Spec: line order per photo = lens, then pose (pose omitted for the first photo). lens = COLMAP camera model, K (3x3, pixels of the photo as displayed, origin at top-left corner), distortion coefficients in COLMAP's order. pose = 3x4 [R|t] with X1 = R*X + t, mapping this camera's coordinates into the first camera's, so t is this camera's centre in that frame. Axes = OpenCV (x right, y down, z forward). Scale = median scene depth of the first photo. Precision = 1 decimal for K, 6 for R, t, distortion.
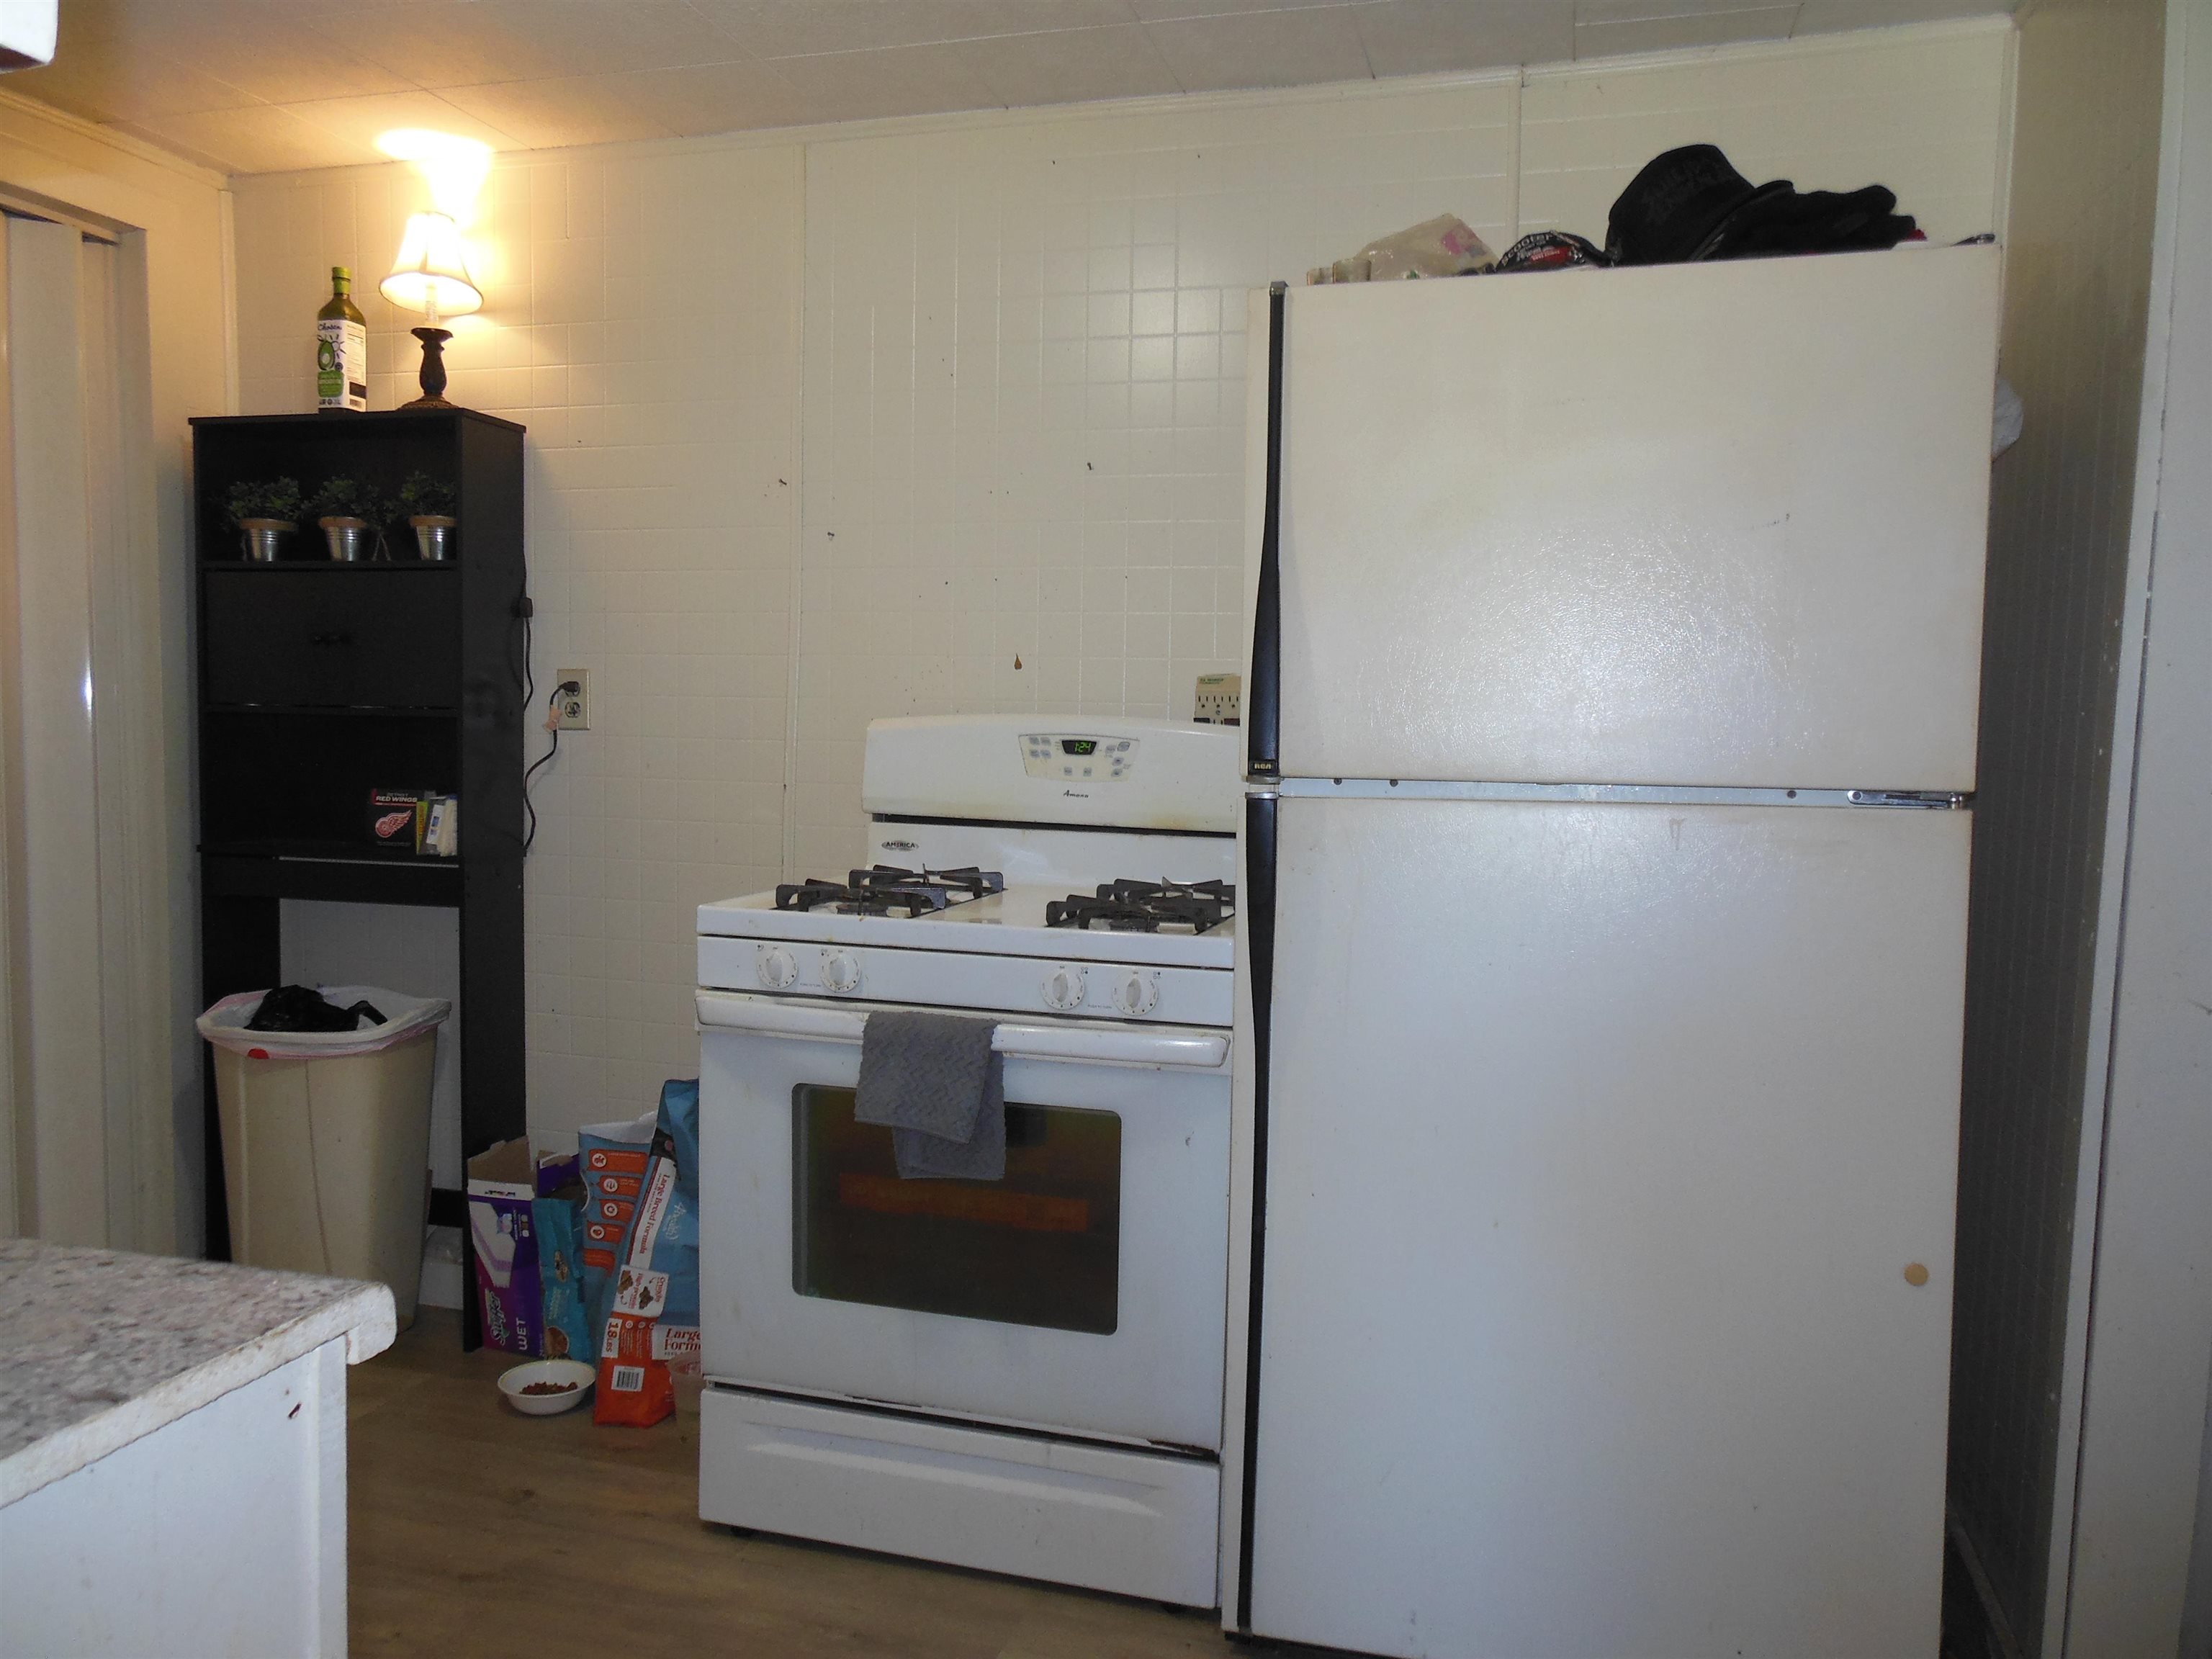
lens RADIAL K [[1713.9, 0, 1118.2], [0, 1713.9, 840.5], [0, 0, 1]] dist [0.014884, 0.026795]
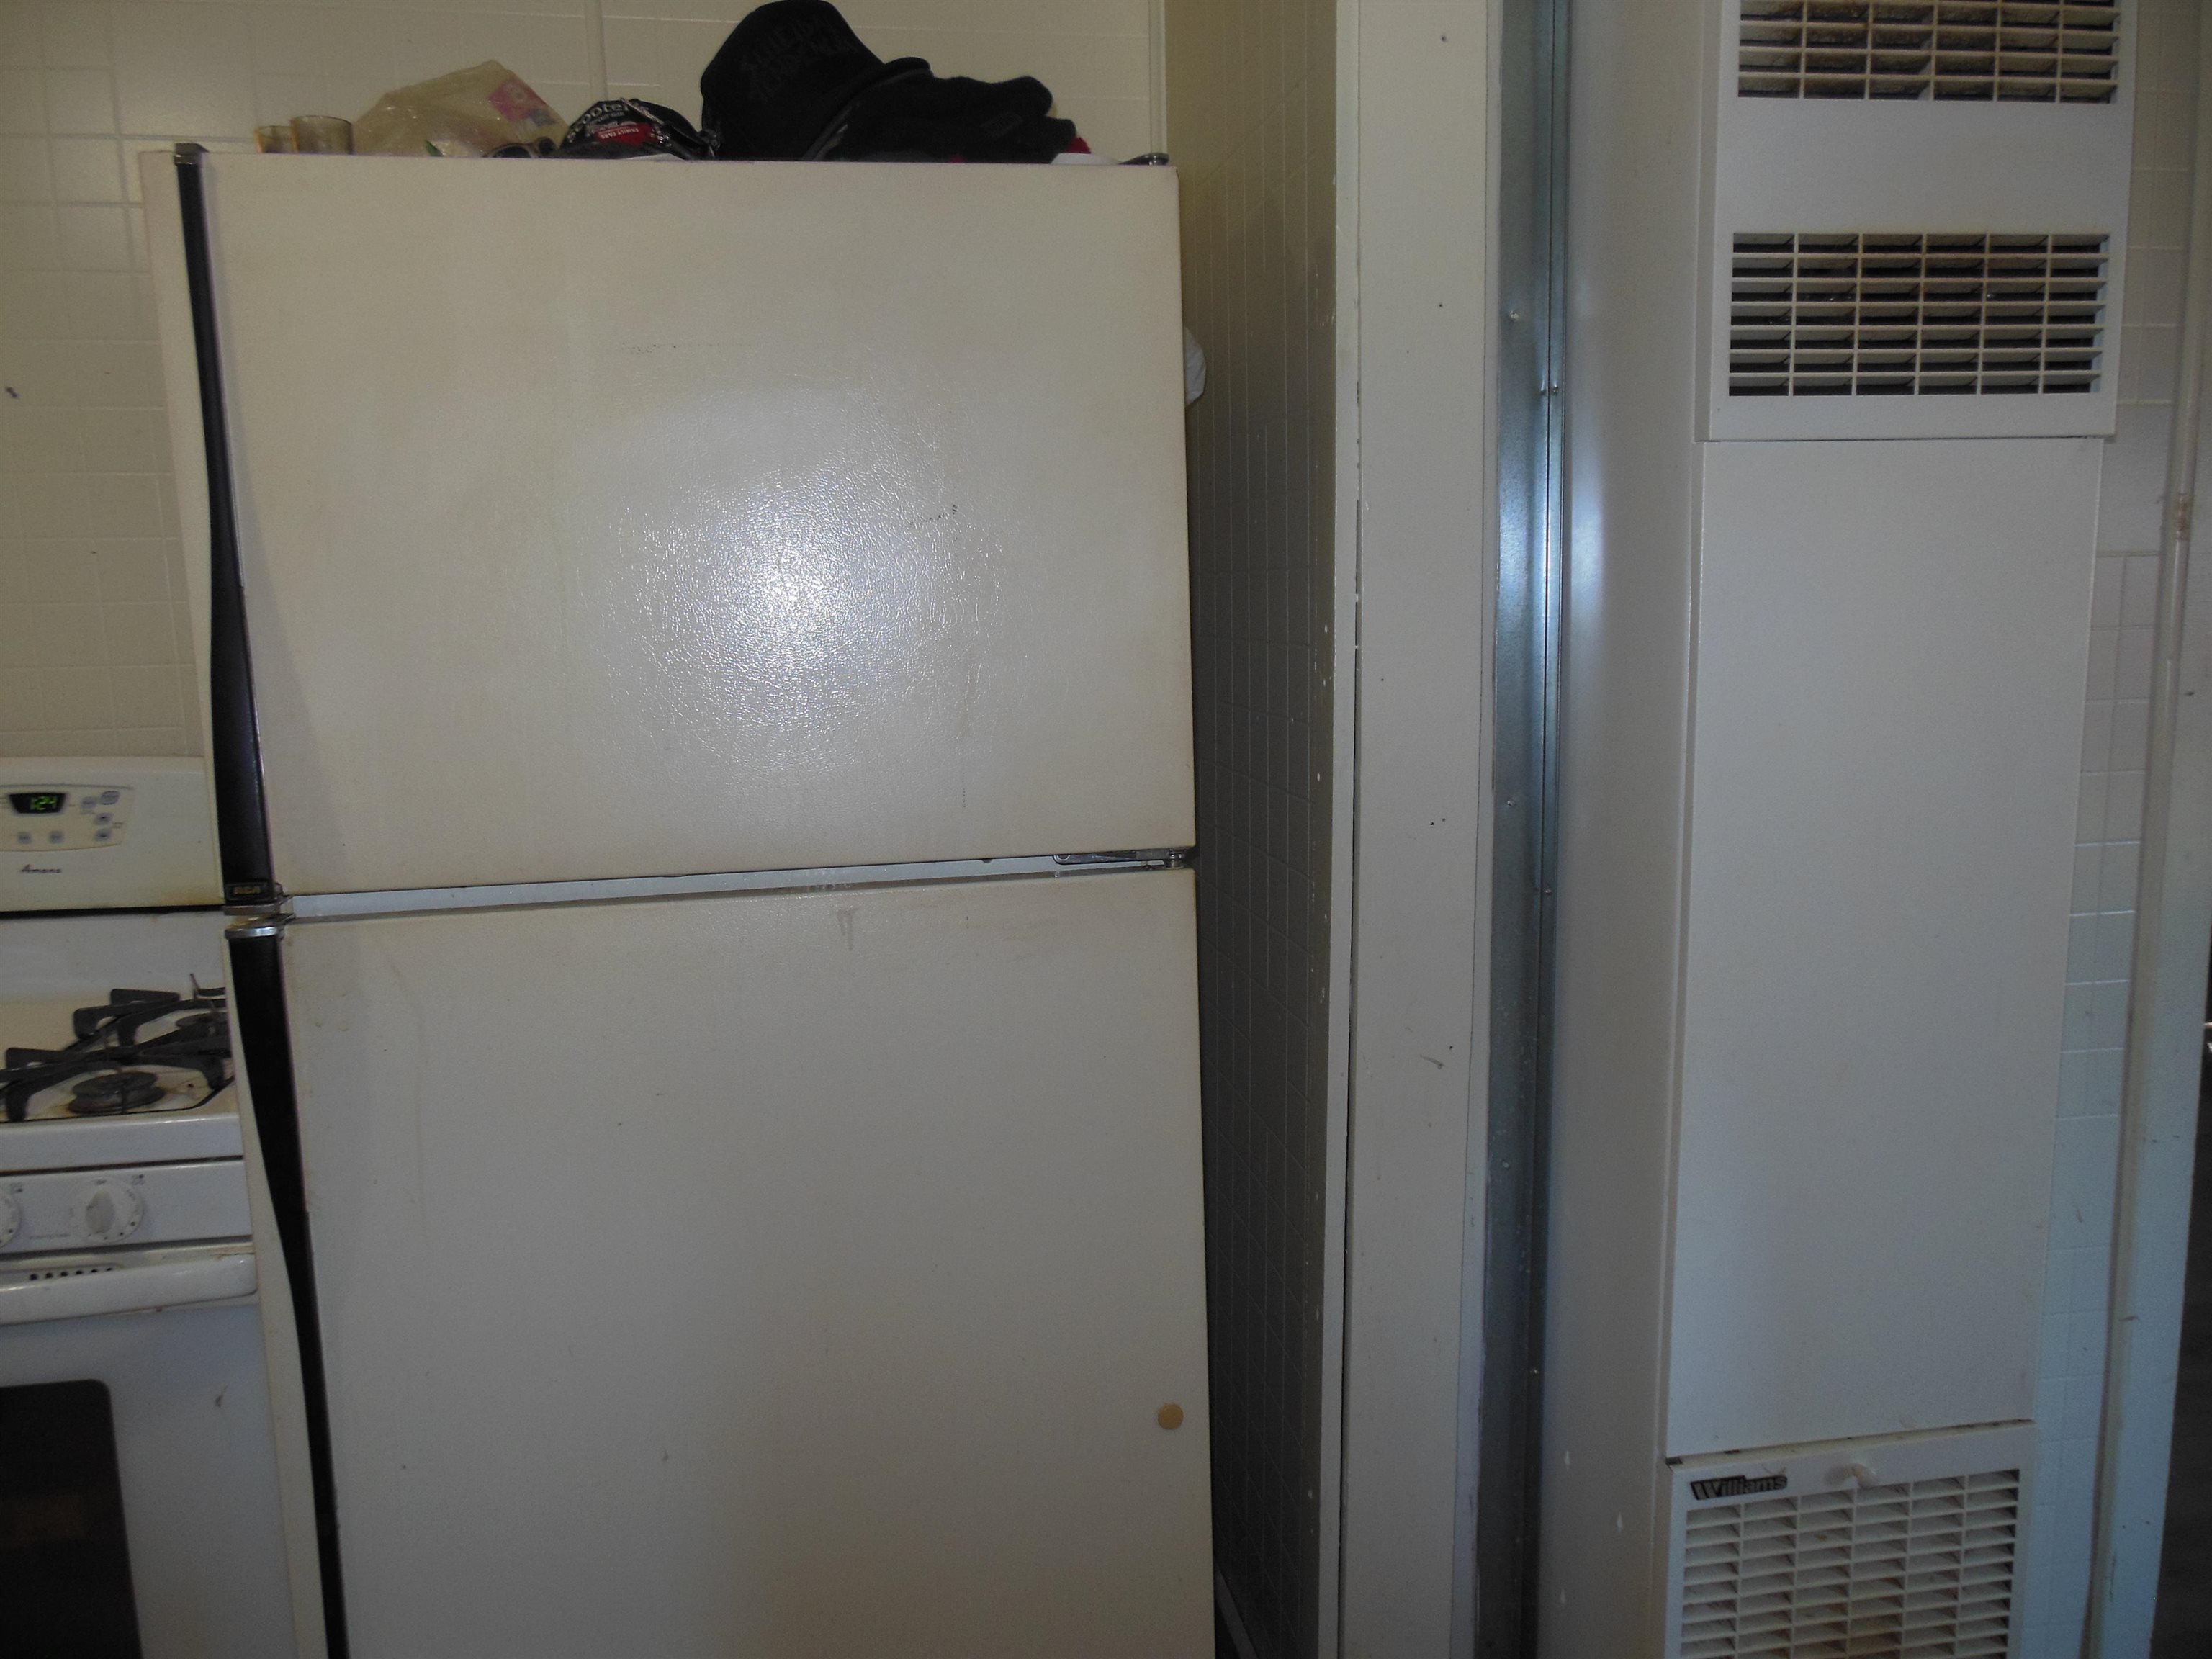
lens RADIAL K [[1713.9, 0, 1107.3], [0, 1713.9, 820.5], [0, 0, 1]] dist [0.014884, 0.026795]
pose [[0.908156, -0.096060, 0.407462, 0.113506], [0.070680, 0.994528, 0.076930, -0.094656], [-0.412623, -0.041065, 0.909976, 0.244374]]
